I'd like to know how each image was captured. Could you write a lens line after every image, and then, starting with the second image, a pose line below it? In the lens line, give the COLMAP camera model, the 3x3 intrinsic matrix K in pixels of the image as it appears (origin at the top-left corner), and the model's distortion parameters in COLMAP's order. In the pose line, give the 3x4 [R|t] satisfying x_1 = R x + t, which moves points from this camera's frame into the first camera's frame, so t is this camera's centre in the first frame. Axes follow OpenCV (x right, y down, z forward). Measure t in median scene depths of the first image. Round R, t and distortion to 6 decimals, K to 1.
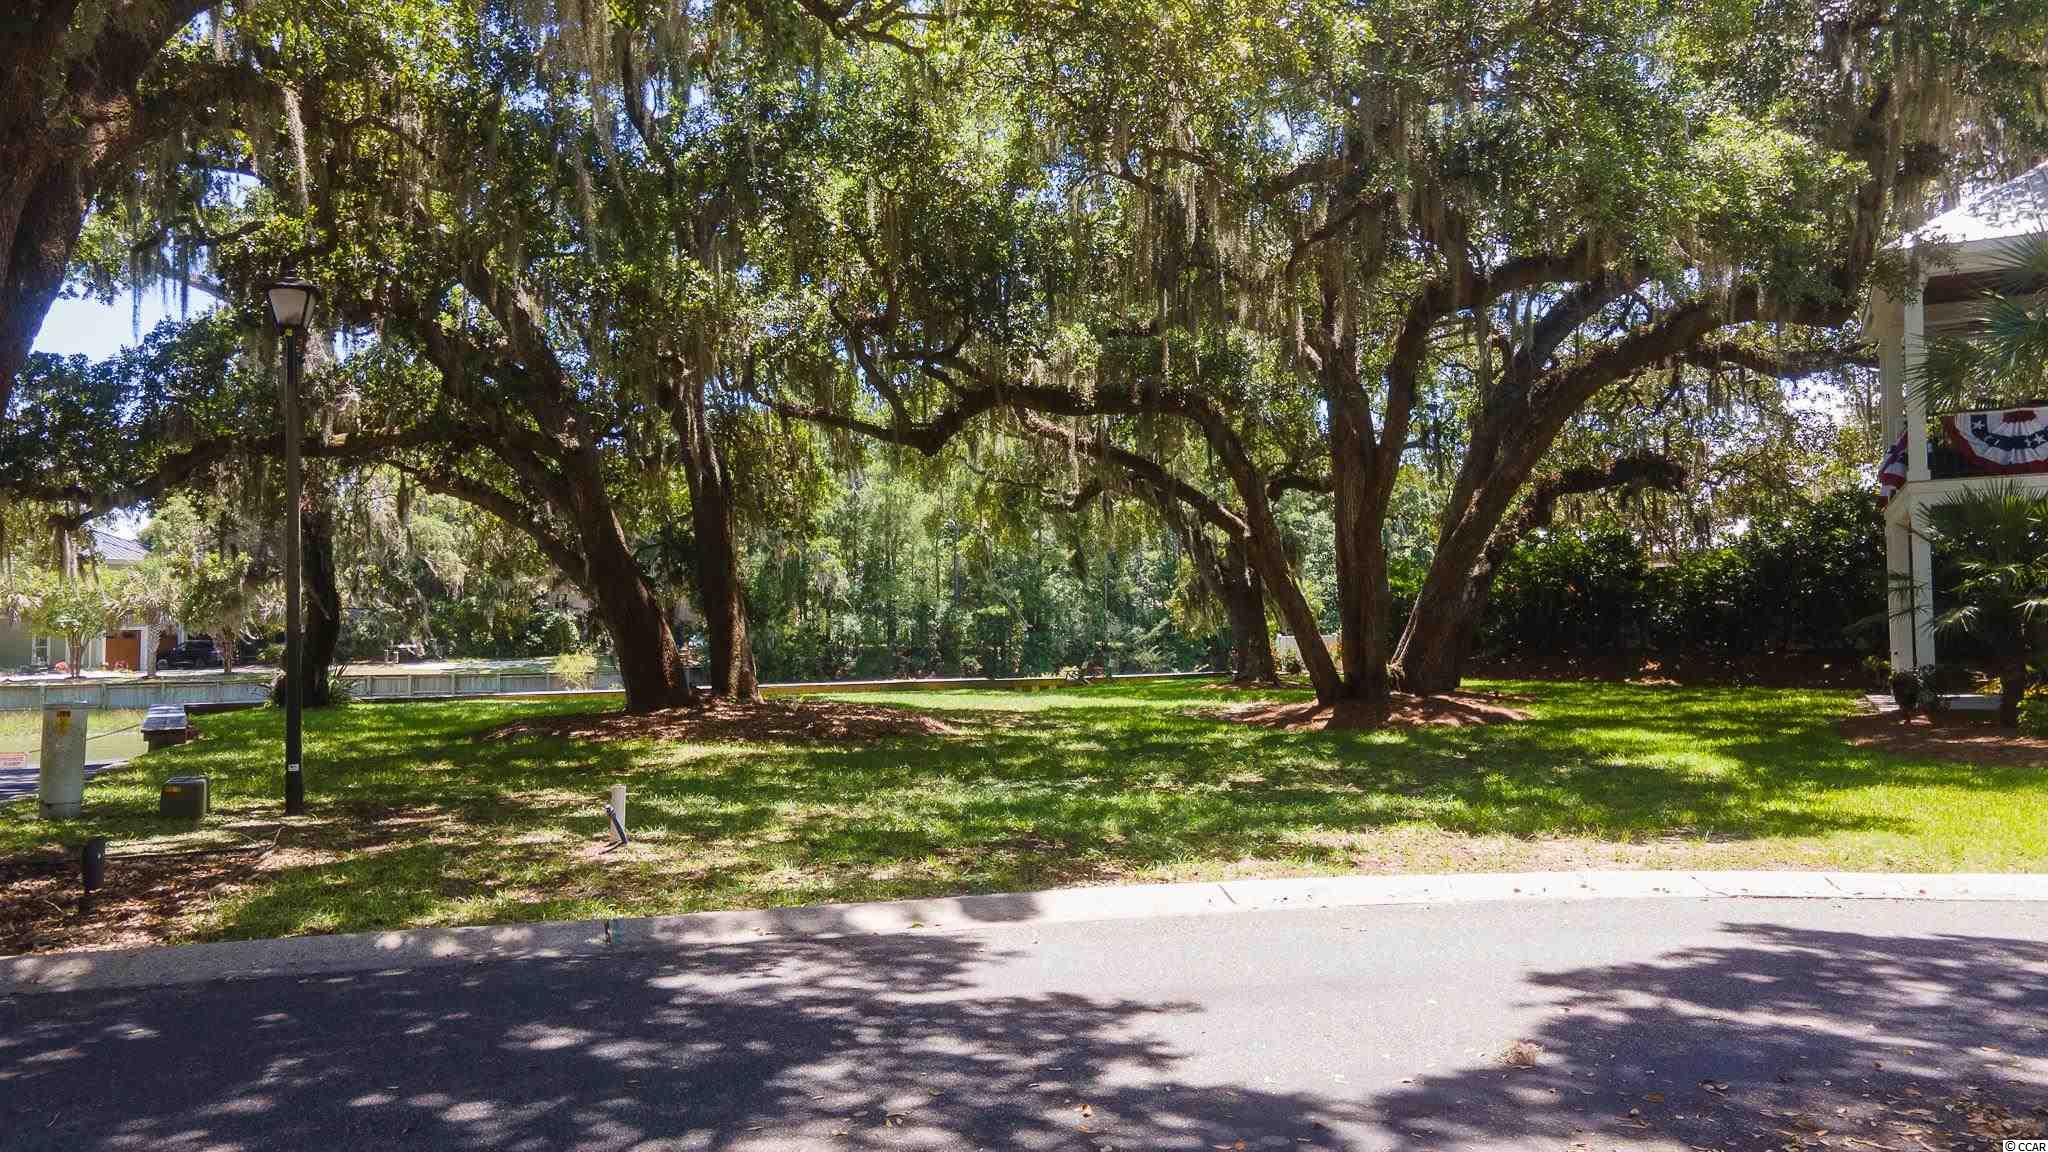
lens RADIAL K [[1507.7, 0, 1033.2], [0, 1507.7, 578.5], [0, 0, 1]] dist [0.018538, 0.044659]
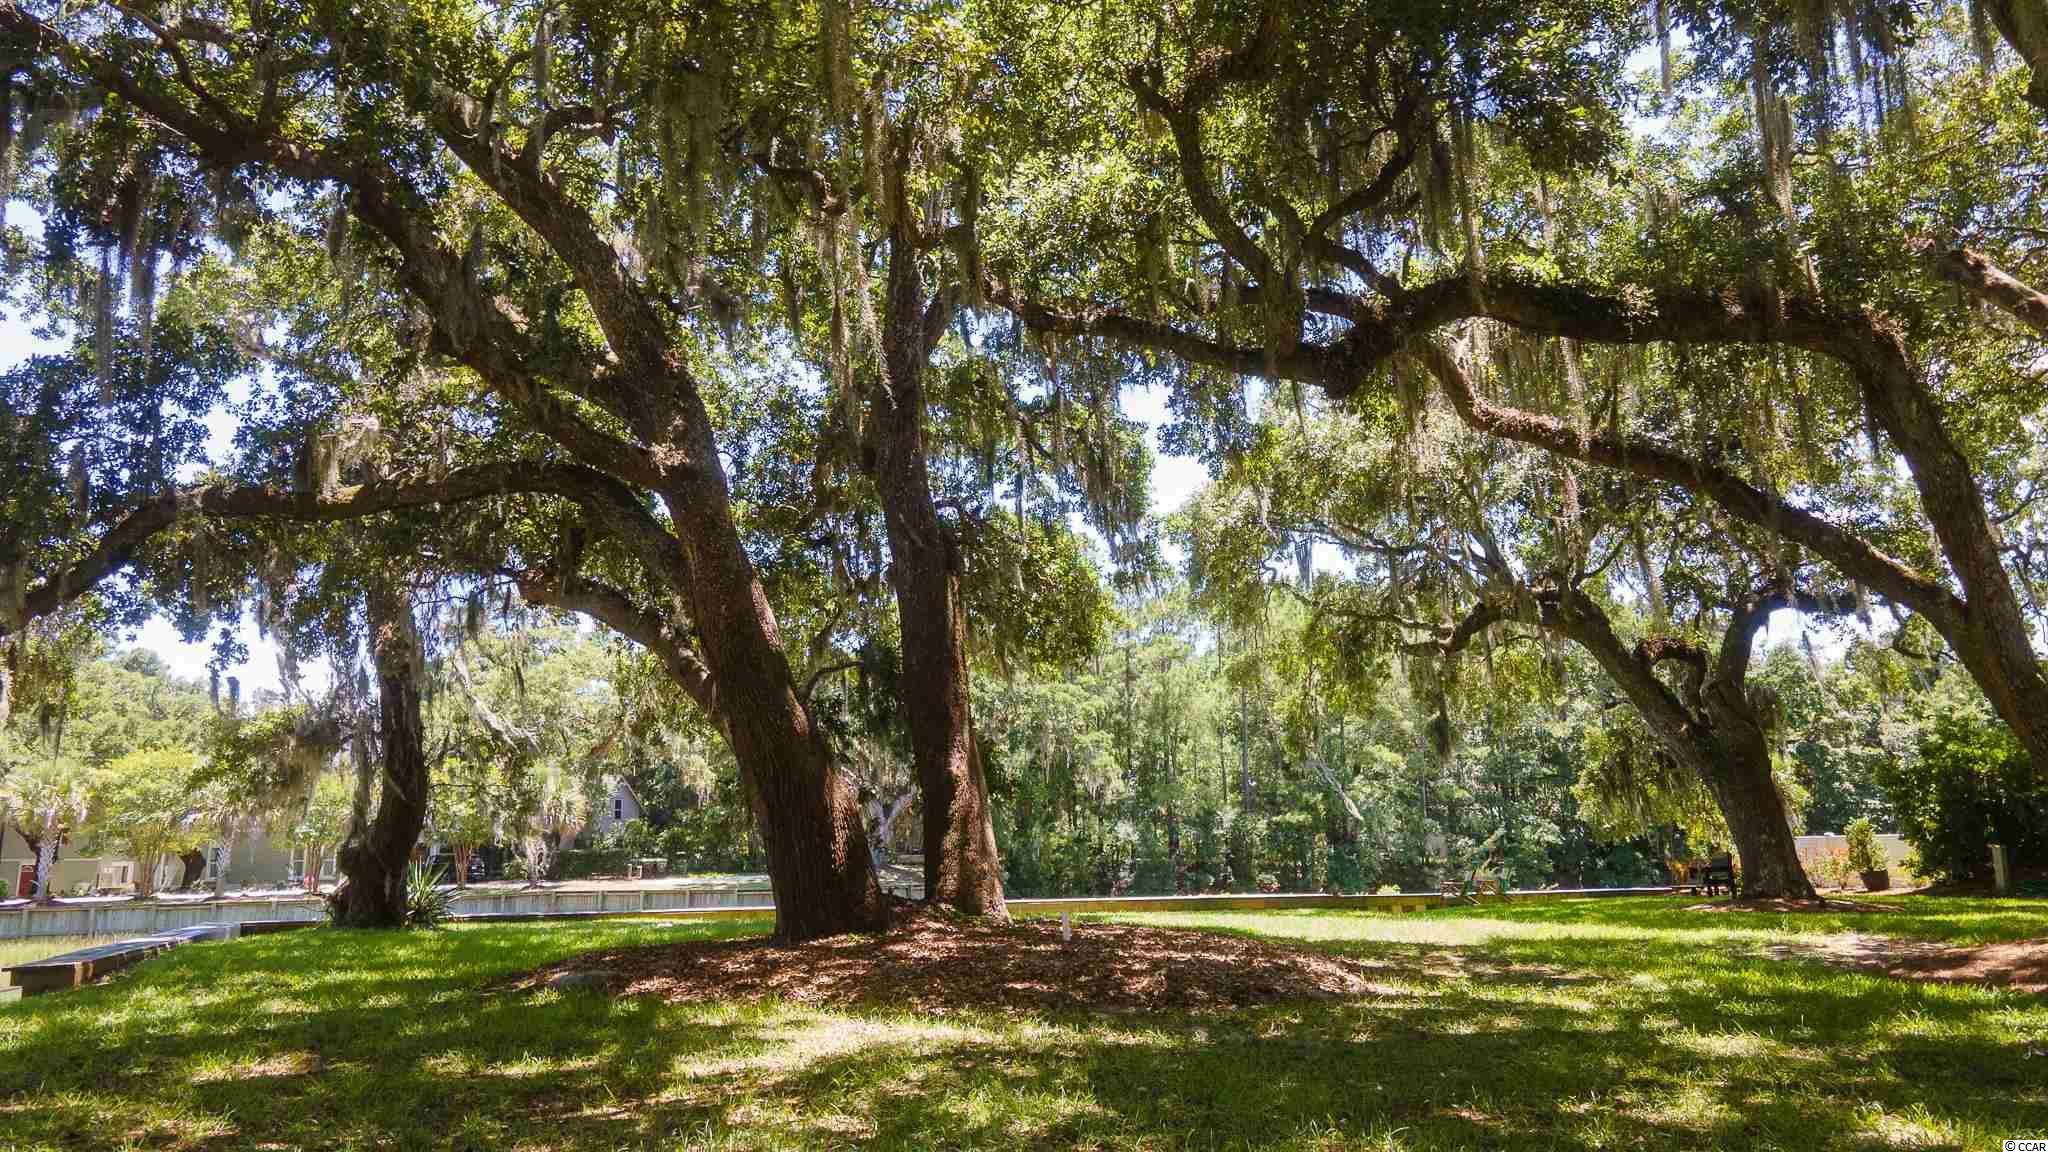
lens RADIAL K [[1507.7, 0, 1011.7], [0, 1507.7, 565.4], [0, 0, 1]] dist [0.018538, 0.044659]
pose [[0.981931, -0.035854, -0.185813, -0.021063], [0.007181, 0.988240, -0.152742, 0.011130], [0.189104, 0.148647, 0.970641, 0.135944]]
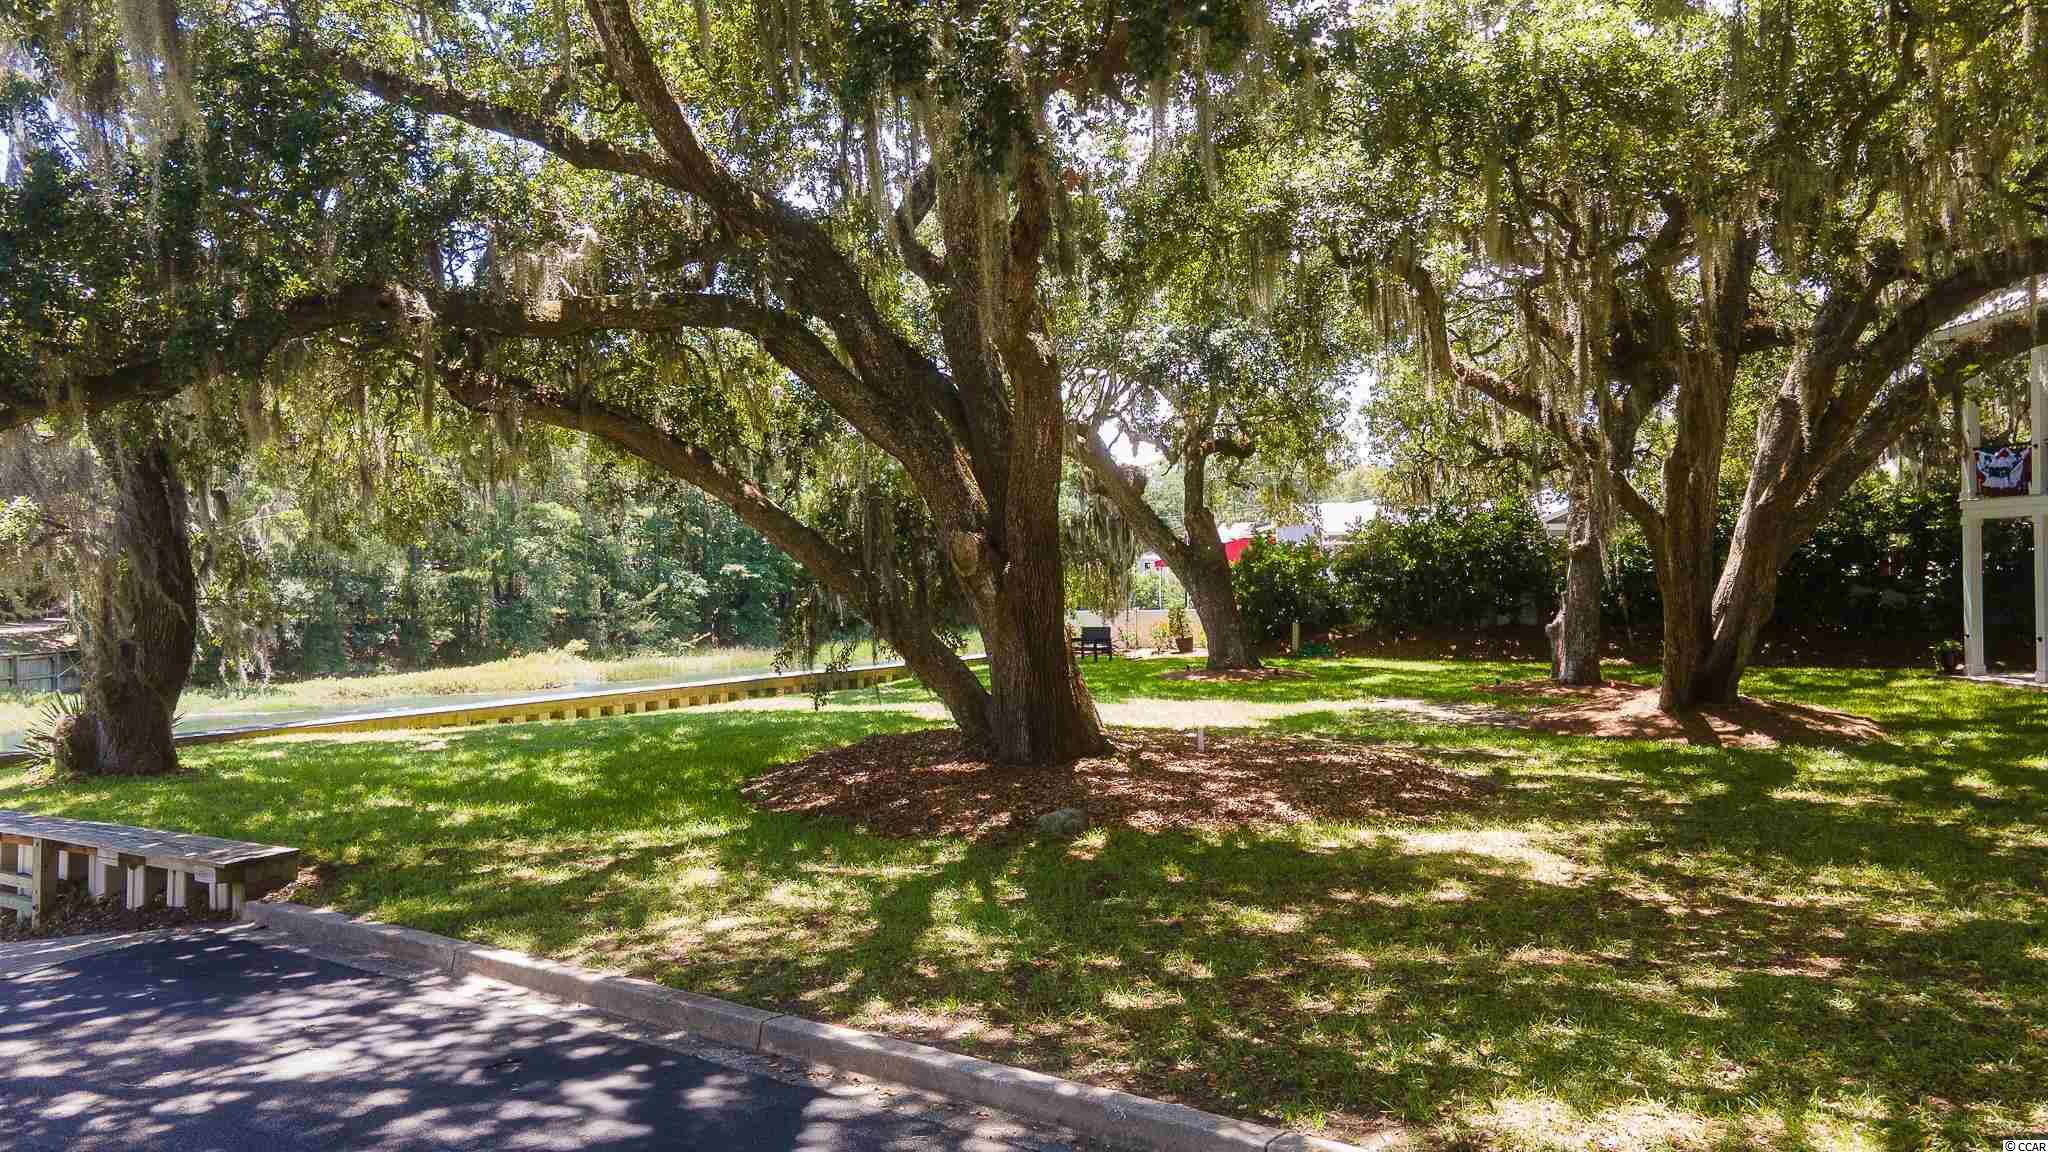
lens RADIAL K [[1507.7, 0, 1024.5], [0, 1507.7, 572.3], [0, 0, 1]] dist [0.018538, 0.044659]
pose [[0.883956, 0.003529, 0.467557, -0.172668], [-0.015547, 0.999640, 0.021847, -0.003045], [-0.467312, -0.026581, 0.883693, 0.130055]]
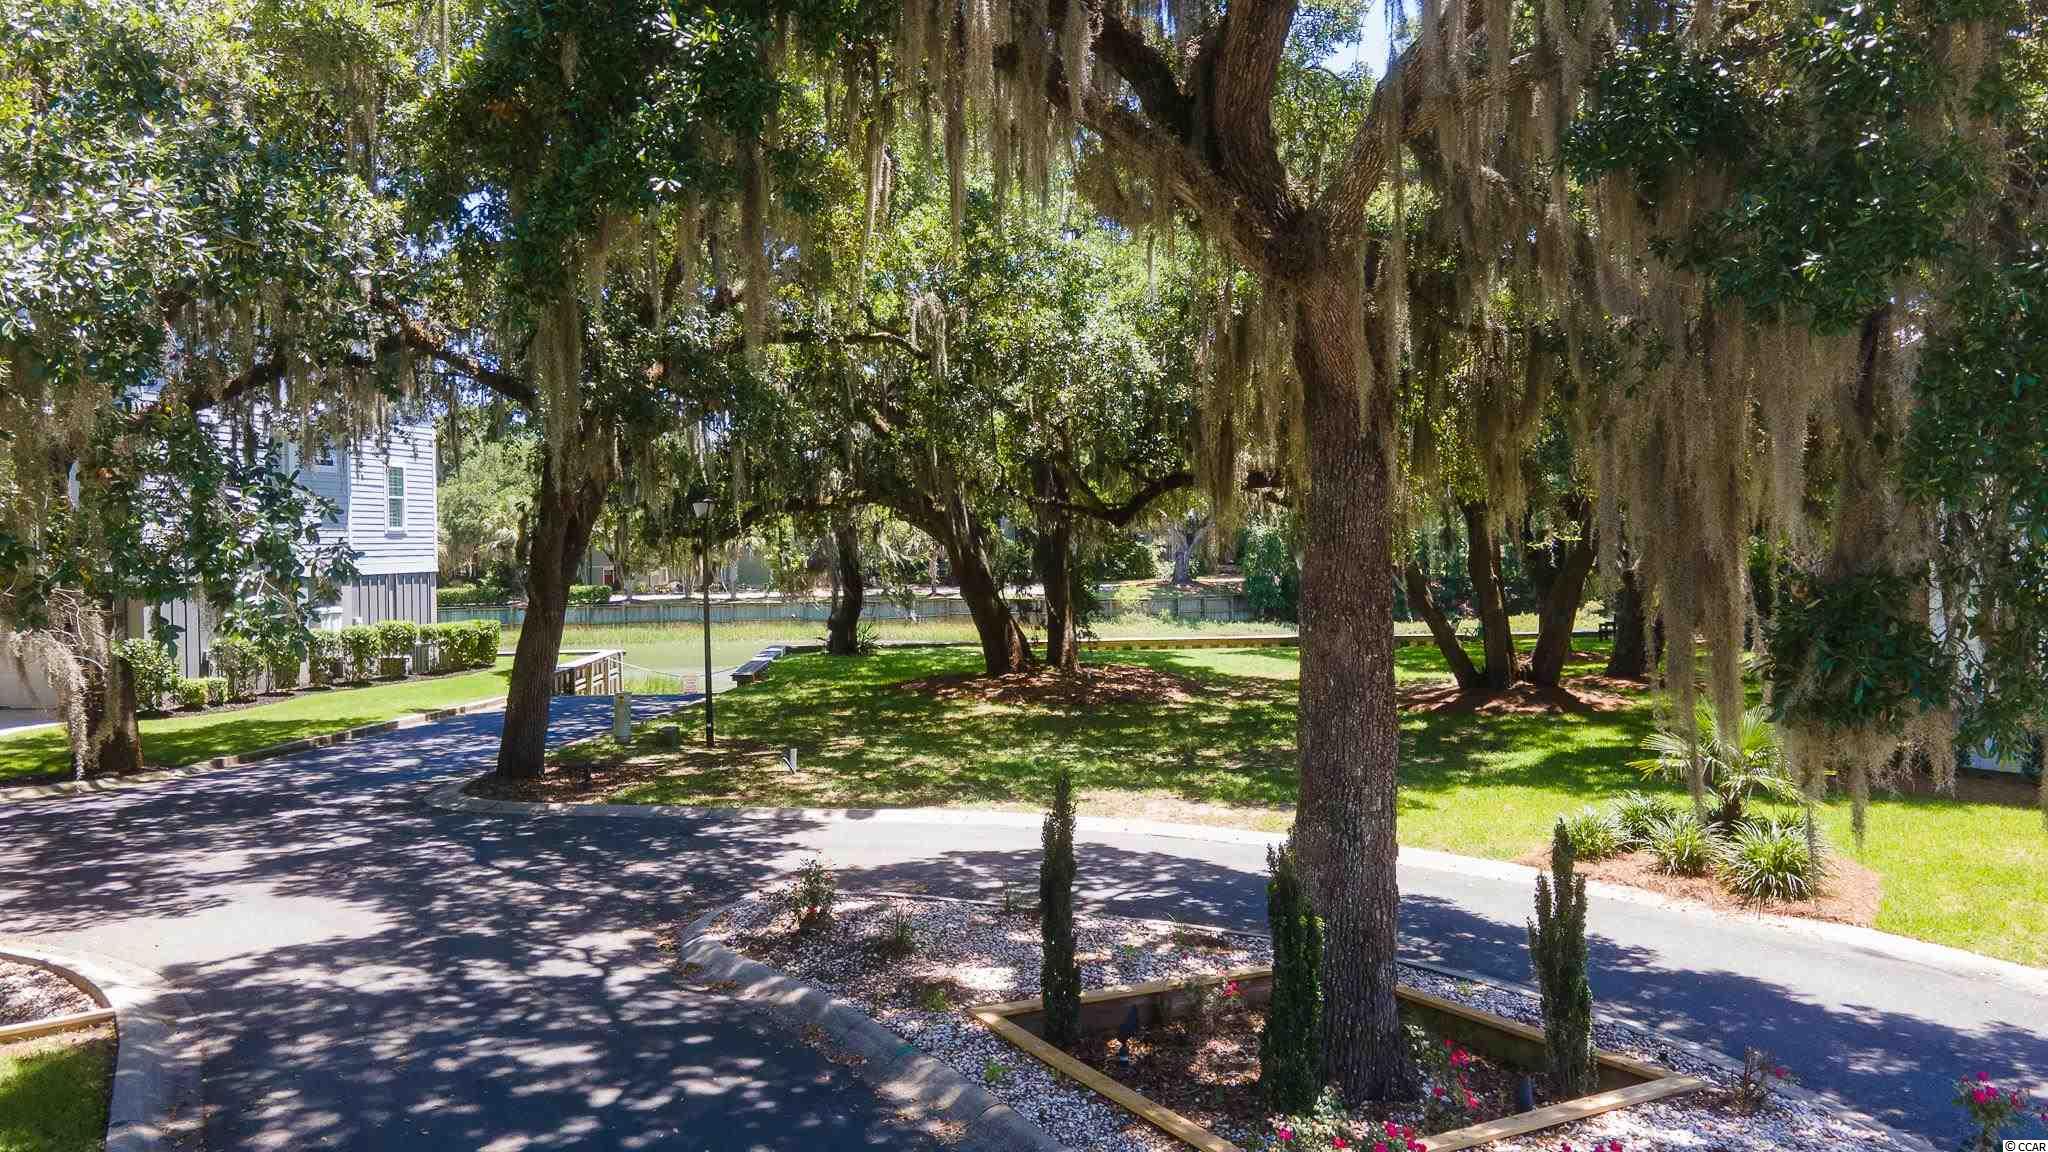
lens RADIAL K [[1507.7, 0, 1020.1], [0, 1507.7, 647.7], [0, 0, 1]] dist [0.018538, 0.044659]
pose [[0.902035, 0.033126, -0.430390, 0.132326], [0.016642, 0.993641, 0.111355, -0.034717], [0.431342, -0.107609, 0.895748, -0.115852]]
